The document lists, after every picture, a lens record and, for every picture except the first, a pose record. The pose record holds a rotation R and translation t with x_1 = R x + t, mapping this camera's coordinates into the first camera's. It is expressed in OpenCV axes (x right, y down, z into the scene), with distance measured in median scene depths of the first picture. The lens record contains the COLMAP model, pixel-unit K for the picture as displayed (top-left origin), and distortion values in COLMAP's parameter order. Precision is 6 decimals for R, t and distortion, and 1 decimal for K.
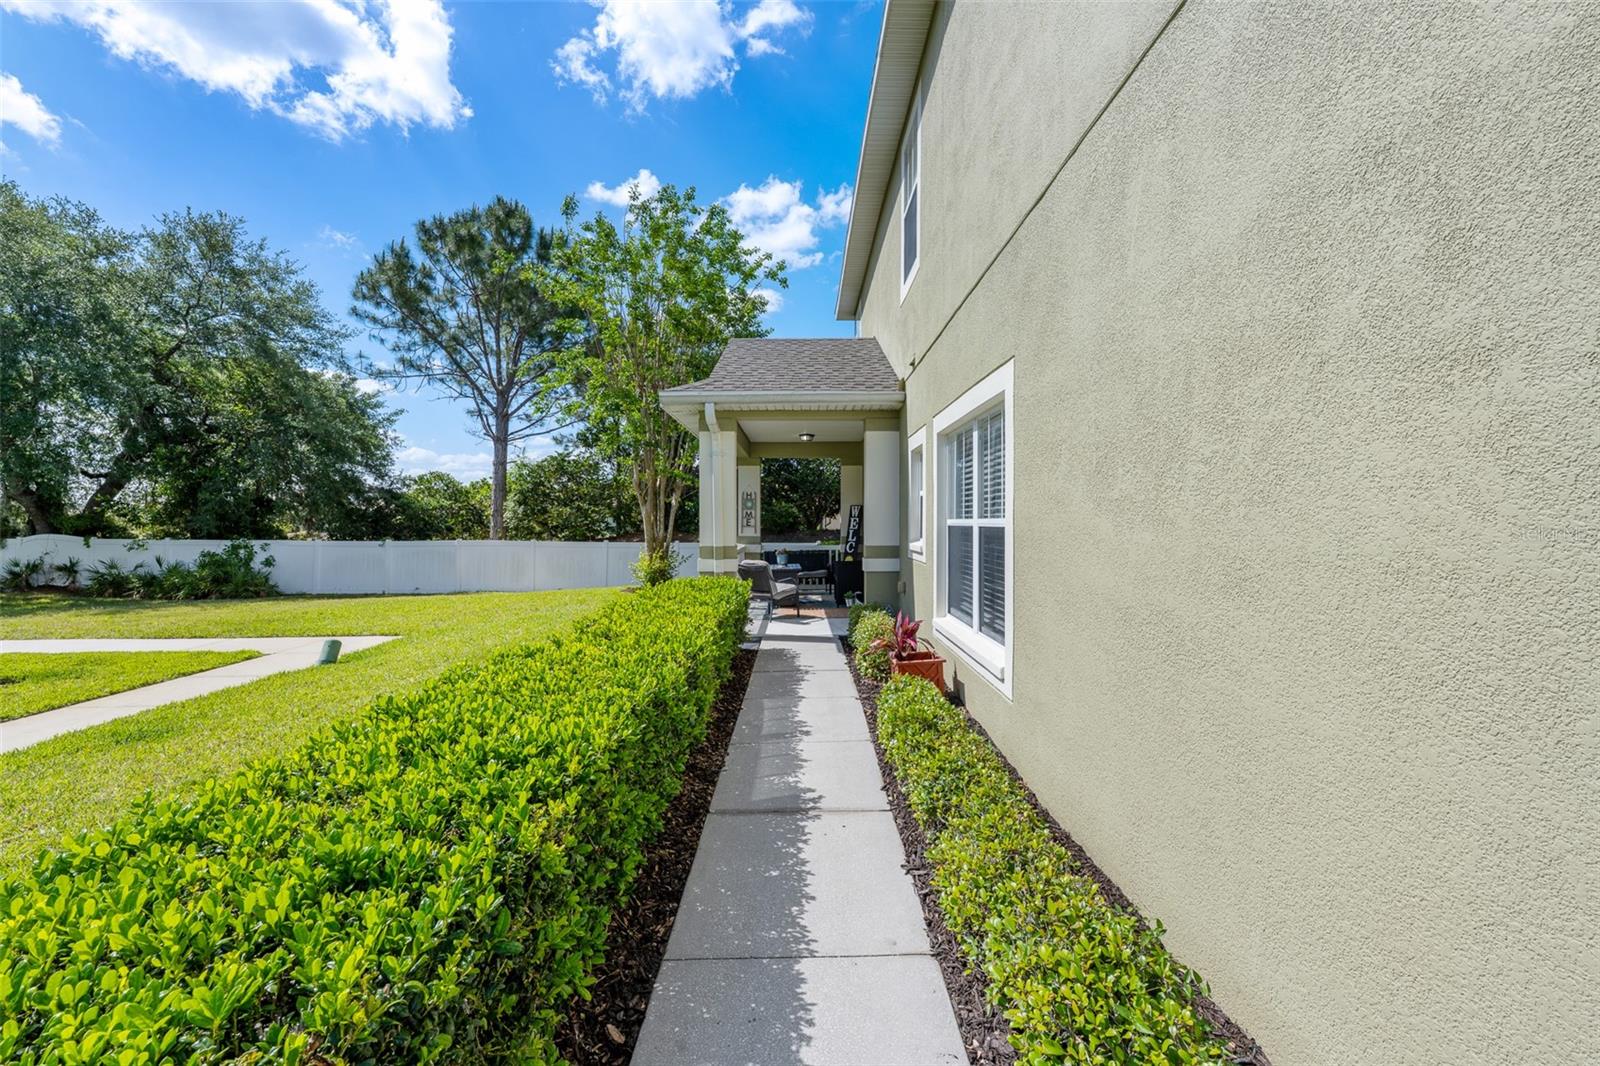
lens RADIAL K [[646.7, 0, 800.0], [0, 646.7, 533.0], [0, 0, 1]] dist [-0.006865, 0.000213]
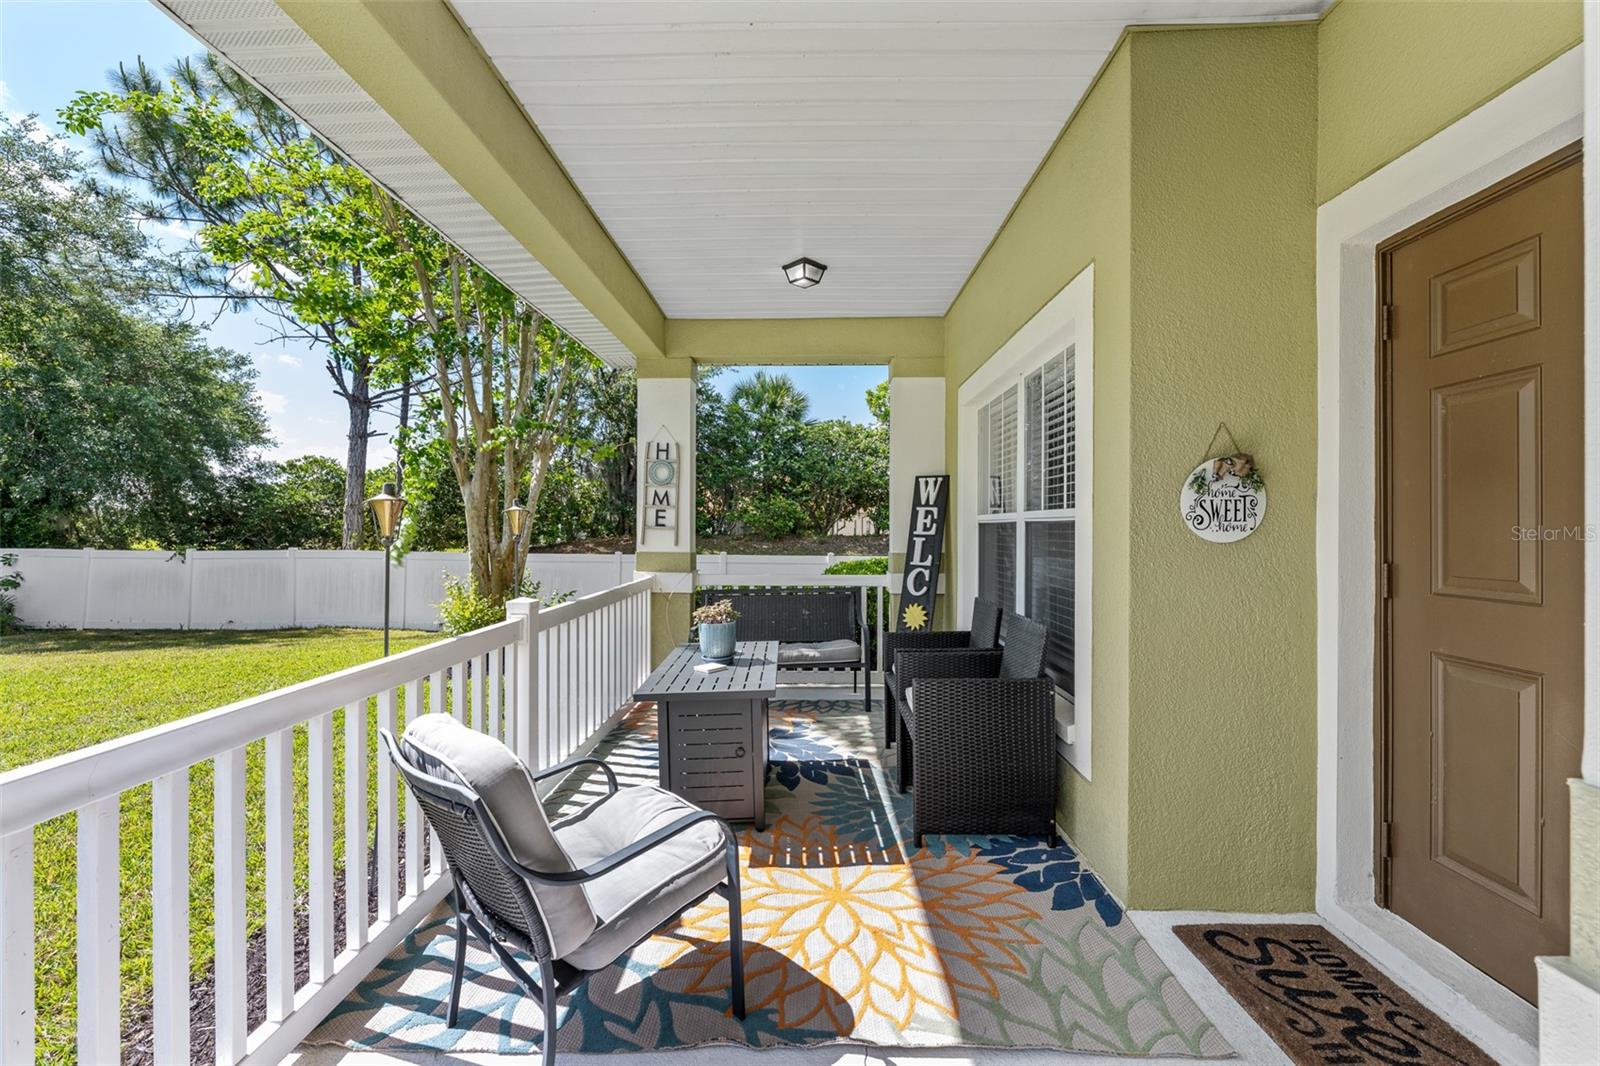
lens RADIAL K [[646.7, 0, 800.0], [0, 646.7, 533.0], [0, 0, 1]] dist [-0.006865, 0.000213]
pose [[0.999907, 0.000233, -0.013612, 0.006812], [-0.000320, 0.999980, -0.006384, -0.002809], [0.013610, 0.006388, 0.999887, 0.339615]]
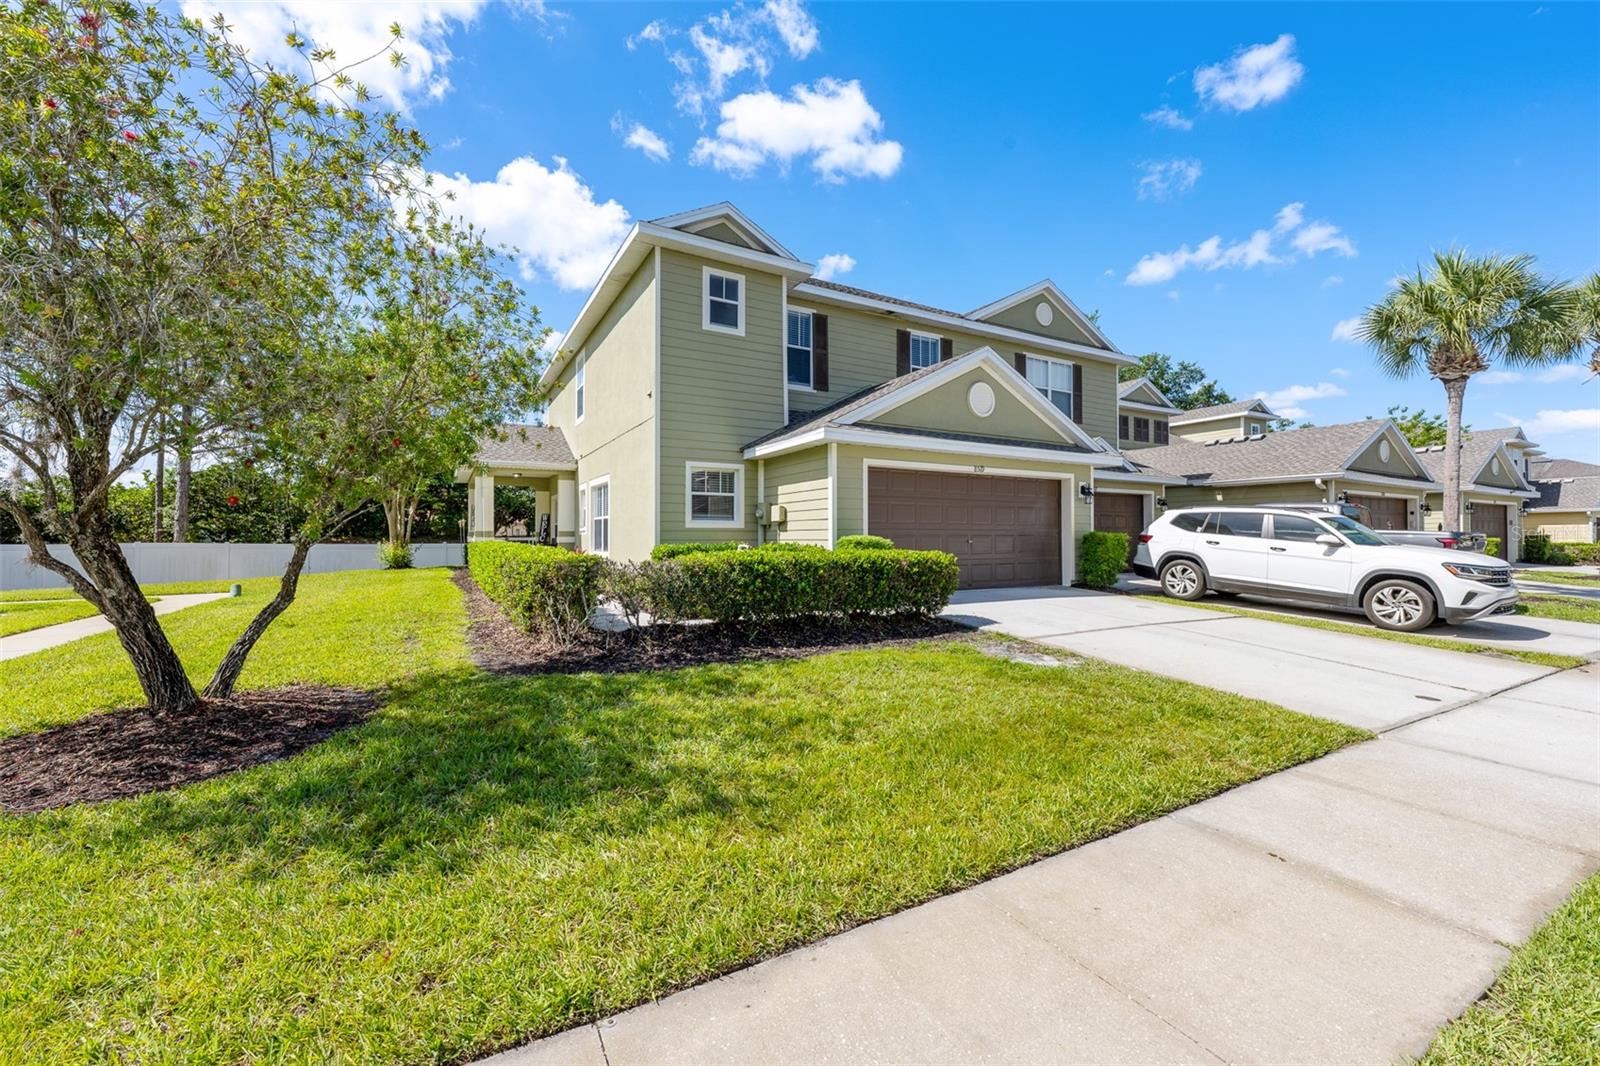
lens RADIAL K [[637.0, 0, 800.0], [0, 637.0, 533.0], [0, 0, 1]] dist [-0.008291, -0.000121]
pose [[0.871896, 0.002690, 0.489684, -0.085467], [0.009676, 0.999695, -0.022718, 0.028958], [-0.489595, 0.024546, 0.871604, -0.454941]]
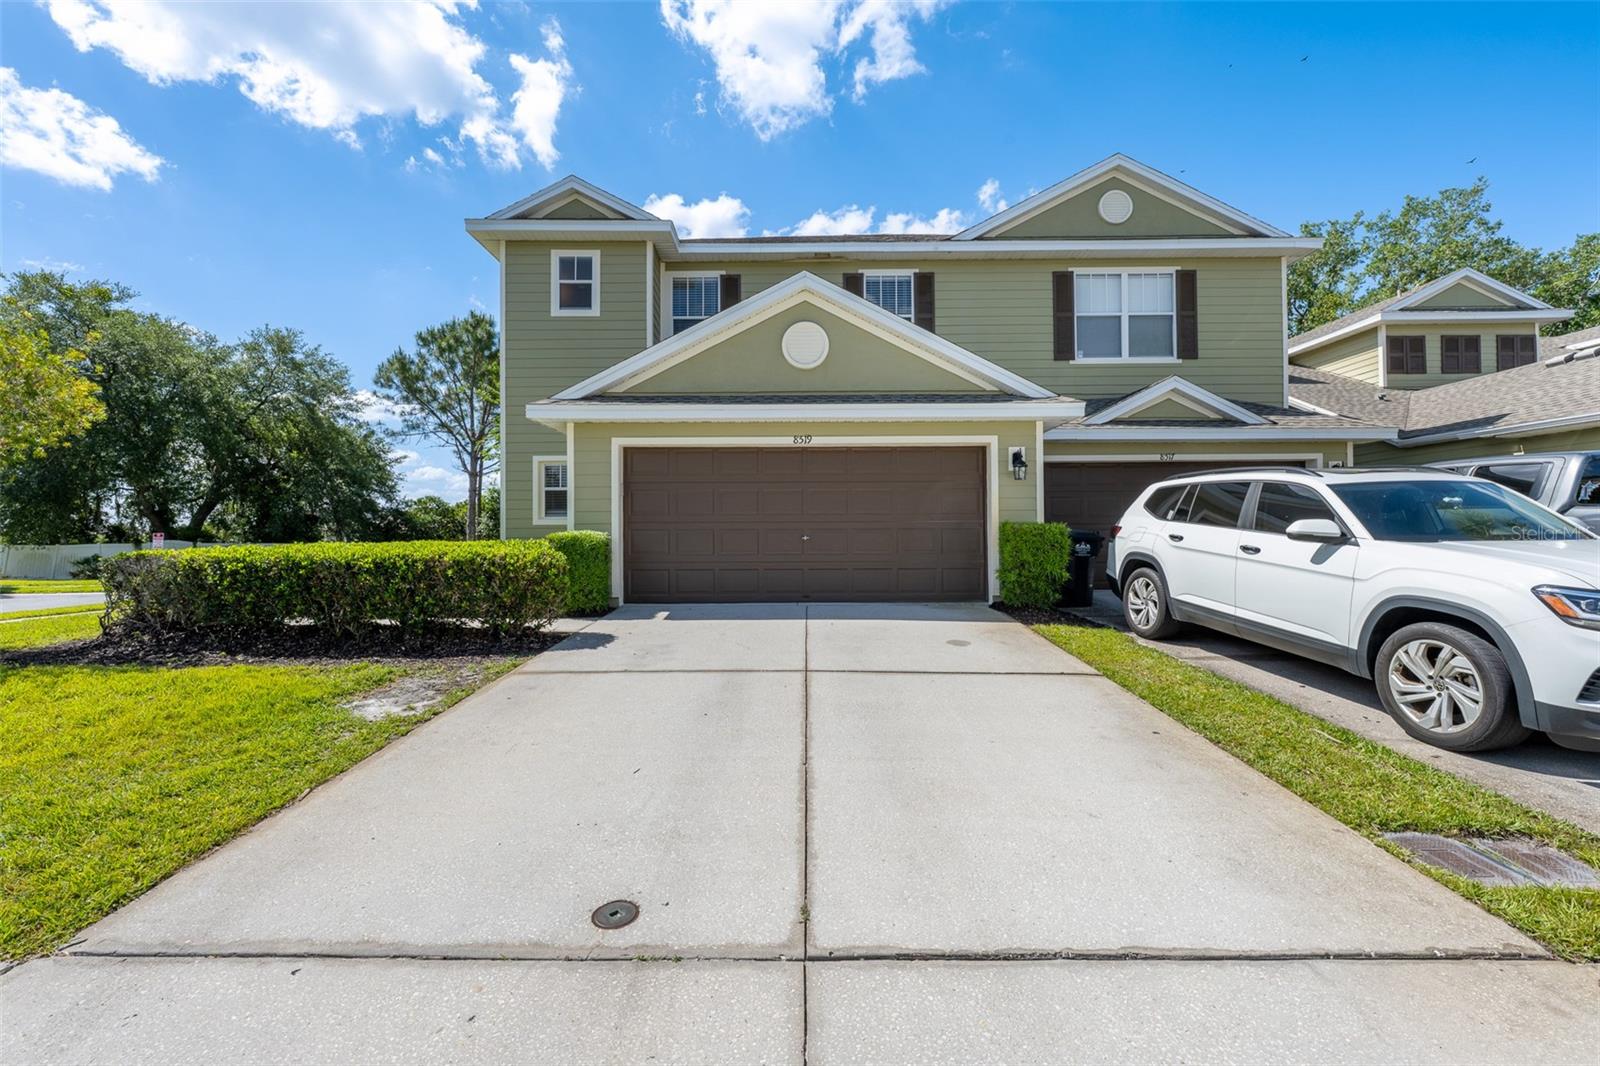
lens RADIAL K [[646.7, 0, 800.0], [0, 646.7, 533.0], [0, 0, 1]] dist [-0.006865, 0.000213]
pose [[0.999969, -0.006150, -0.004890, 0.289405], [0.006015, 0.999612, -0.027201, 0.033063], [0.005055, 0.027171, 0.999618, -0.463279]]
